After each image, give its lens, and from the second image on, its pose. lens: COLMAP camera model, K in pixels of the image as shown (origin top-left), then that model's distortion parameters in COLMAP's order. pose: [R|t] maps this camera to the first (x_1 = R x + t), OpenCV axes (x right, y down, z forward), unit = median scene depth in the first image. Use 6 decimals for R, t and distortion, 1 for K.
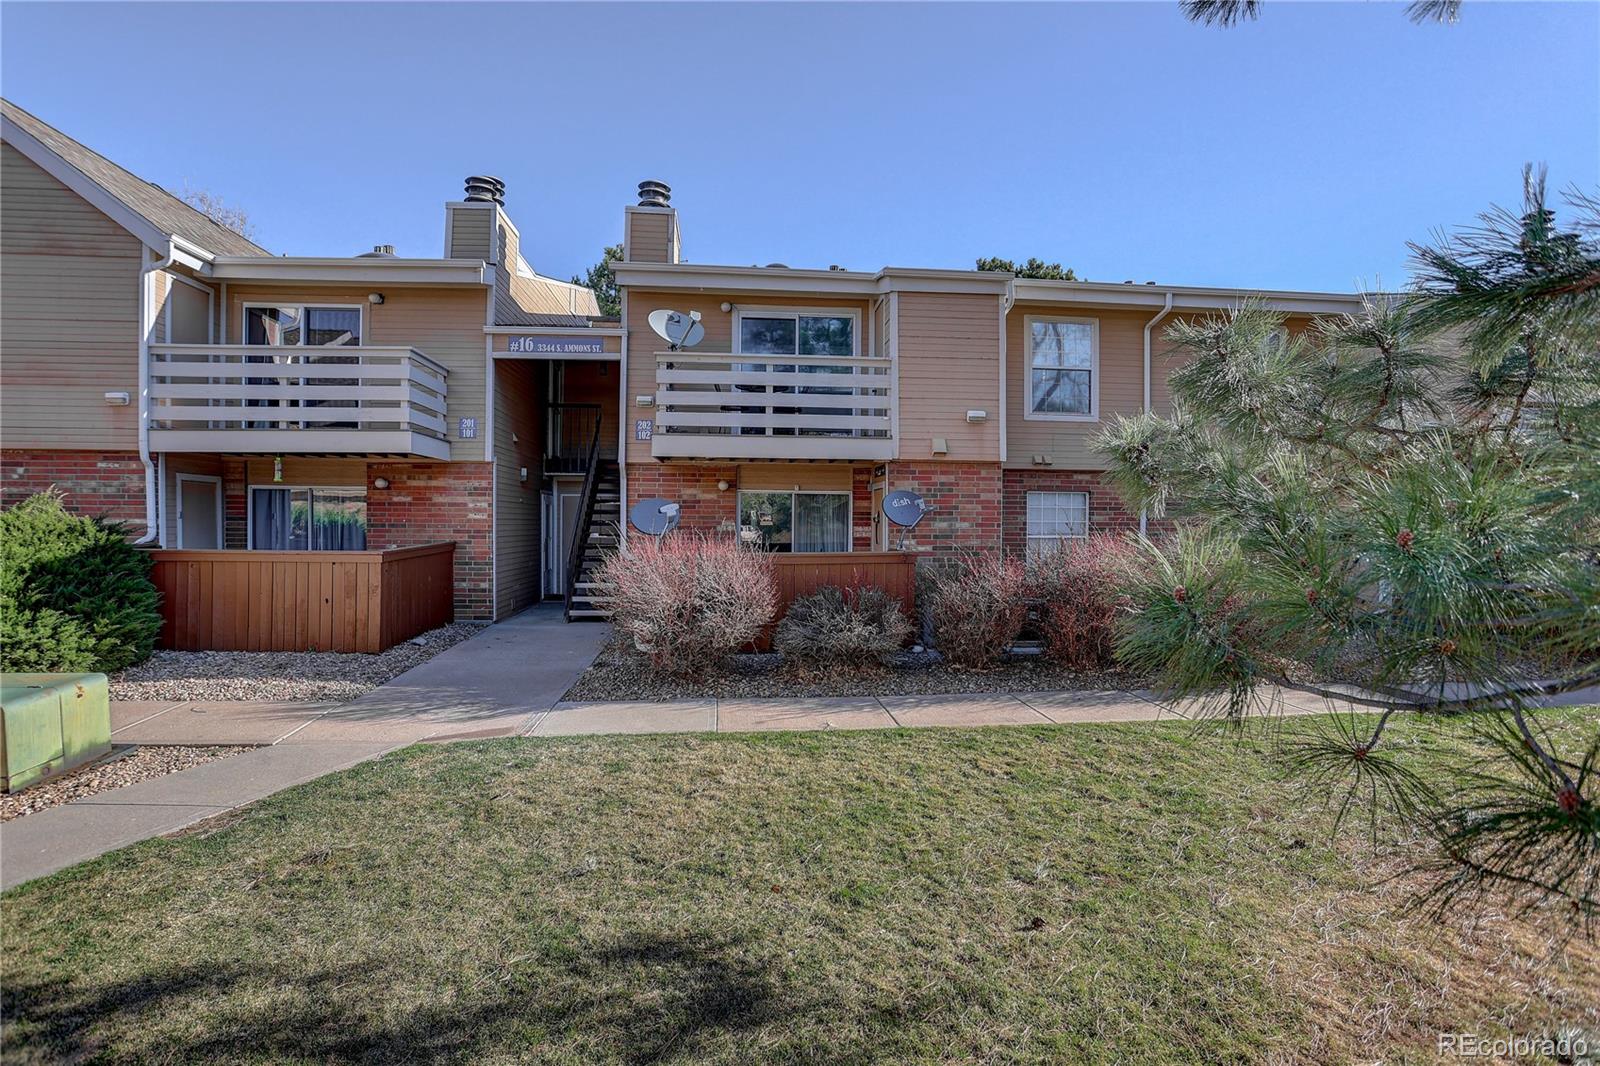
lens RADIAL K [[783.4, 0, 798.3], [0, 783.4, 517.8], [0, 0, 1]] dist [-0.071599, 0.031364]
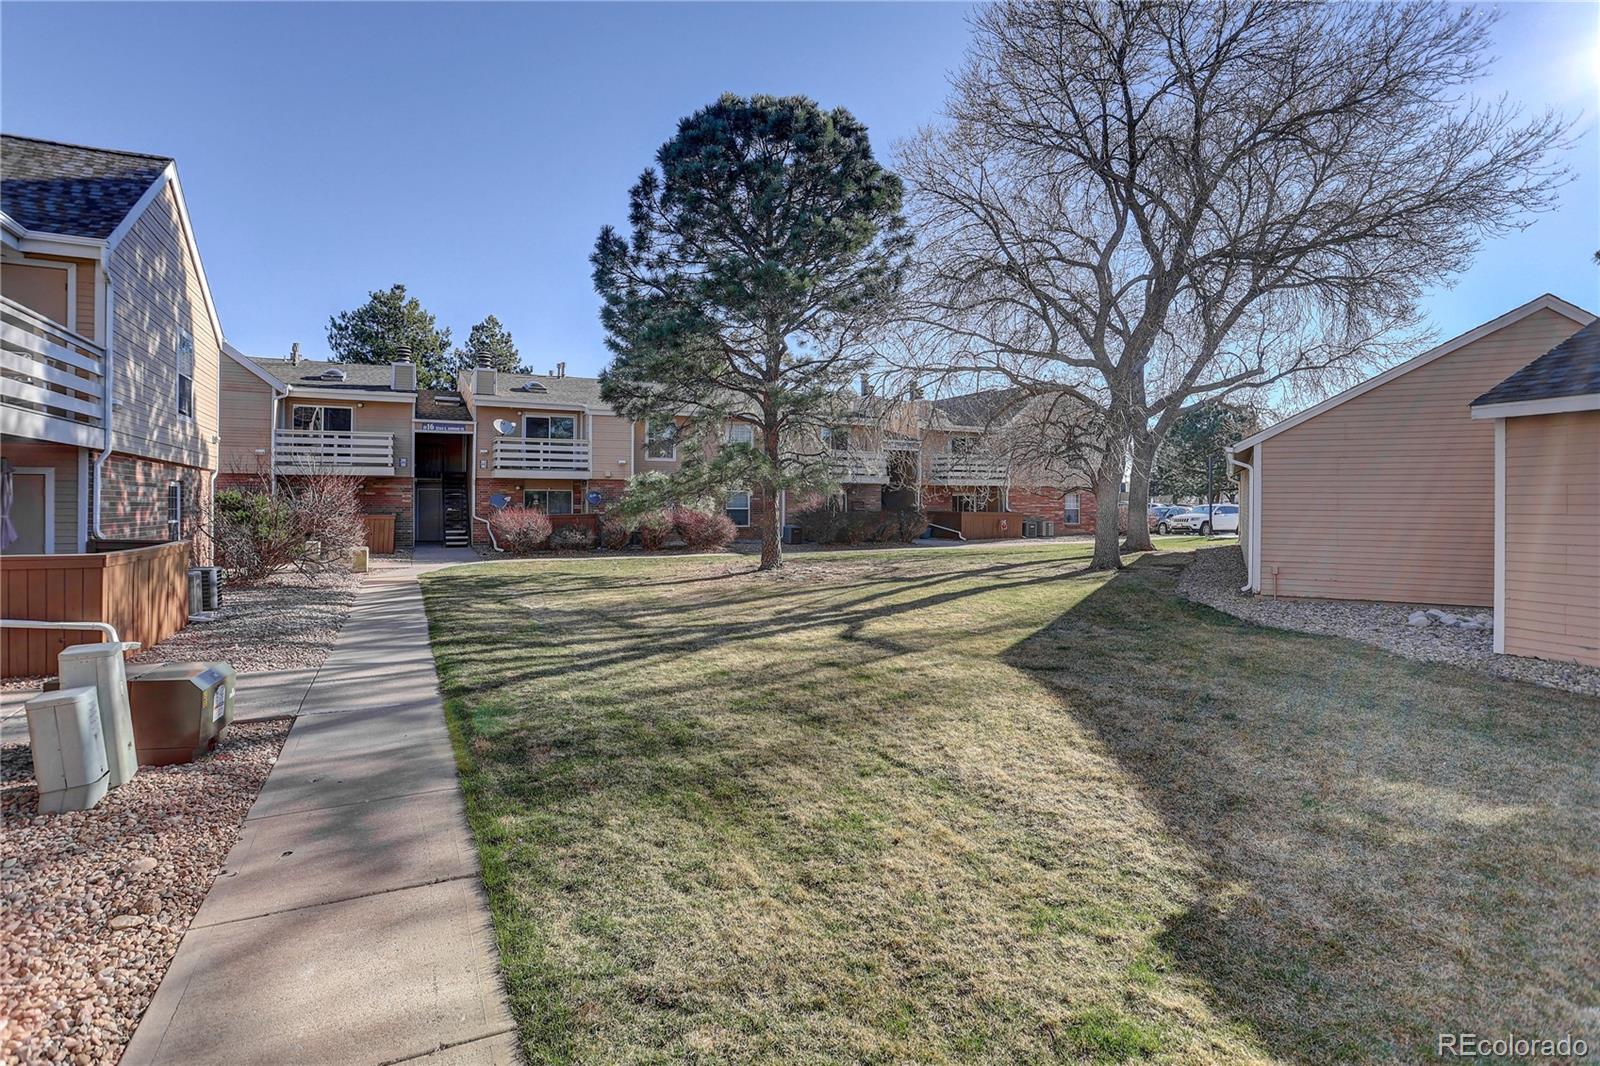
lens RADIAL K [[786.7, 0, 792.2], [0, 786.7, 494.7], [0, 0, 1]] dist [-0.065739, 0.026713]
pose [[0.932038, -0.001075, 0.362360, -0.201961], [0.000445, 0.999998, 0.001821, -0.026791], [-0.362361, -0.001536, 0.932036, -1.721829]]
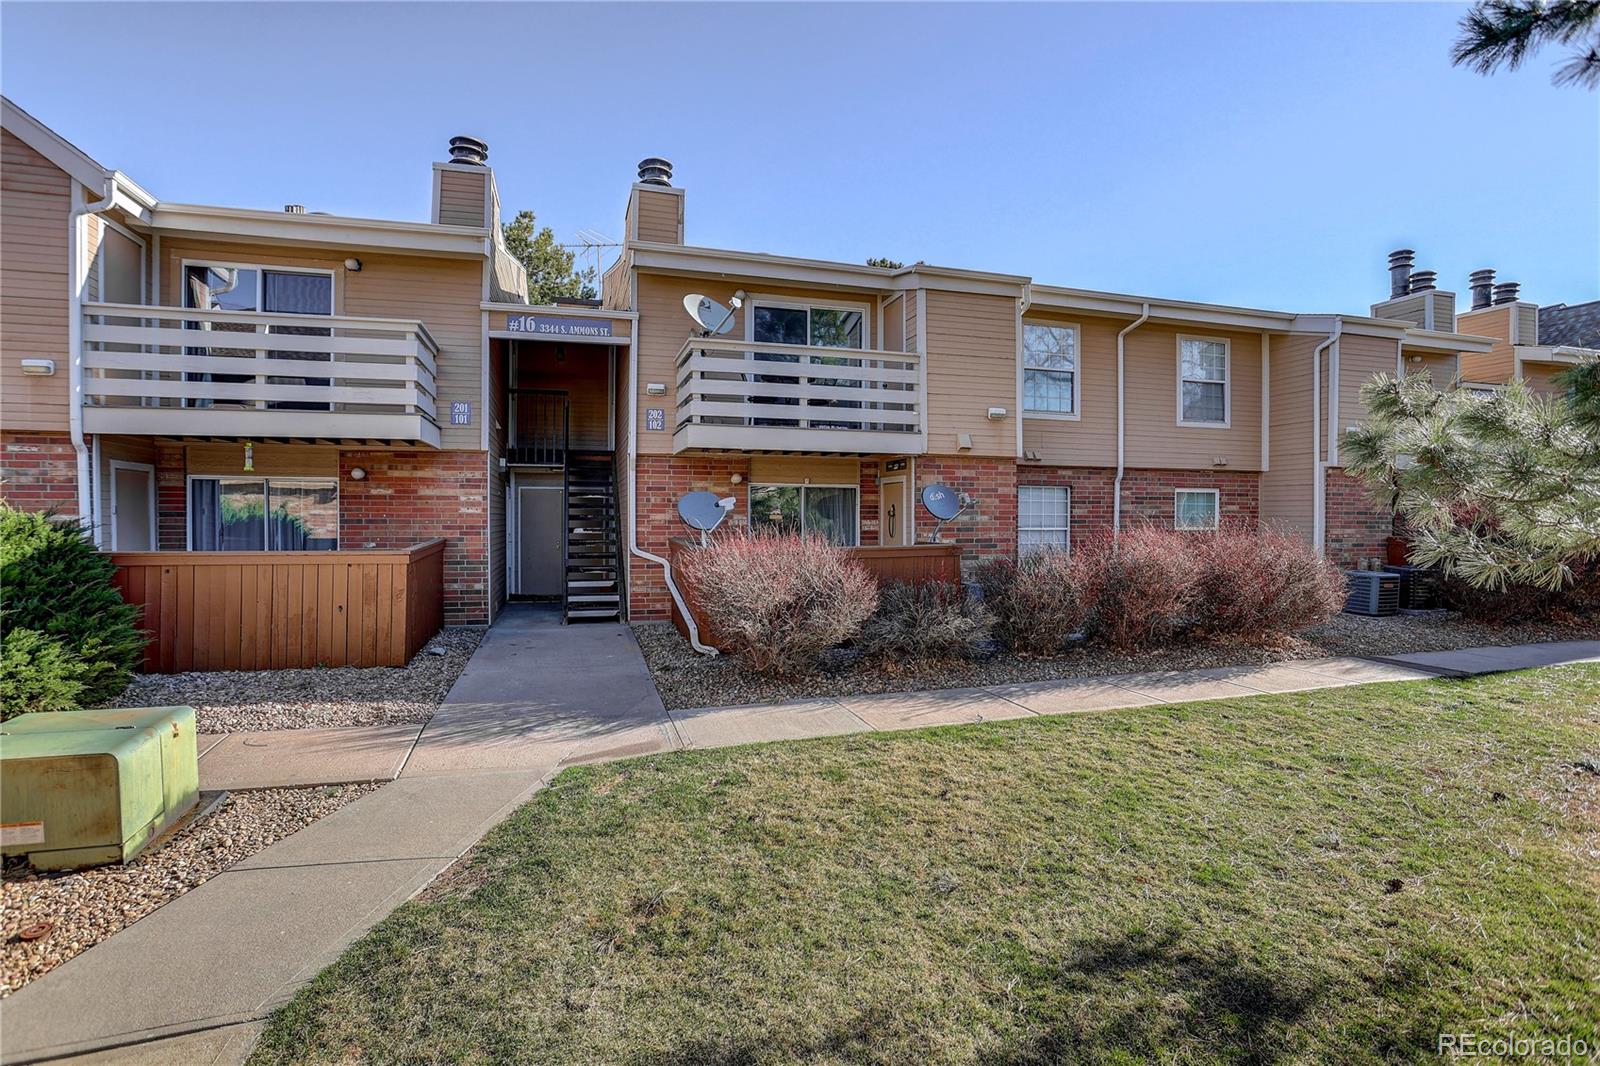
lens RADIAL K [[779.6, 0, 797.9], [0, 779.6, 511.8], [0, 0, 1]] dist [-0.069005, 0.029540]
pose [[0.980049, -0.002444, 0.198743, -0.240514], [0.002253, 0.999997, 0.001186, -0.000899], [-0.198745, -0.000714, 0.980051, 0.041546]]
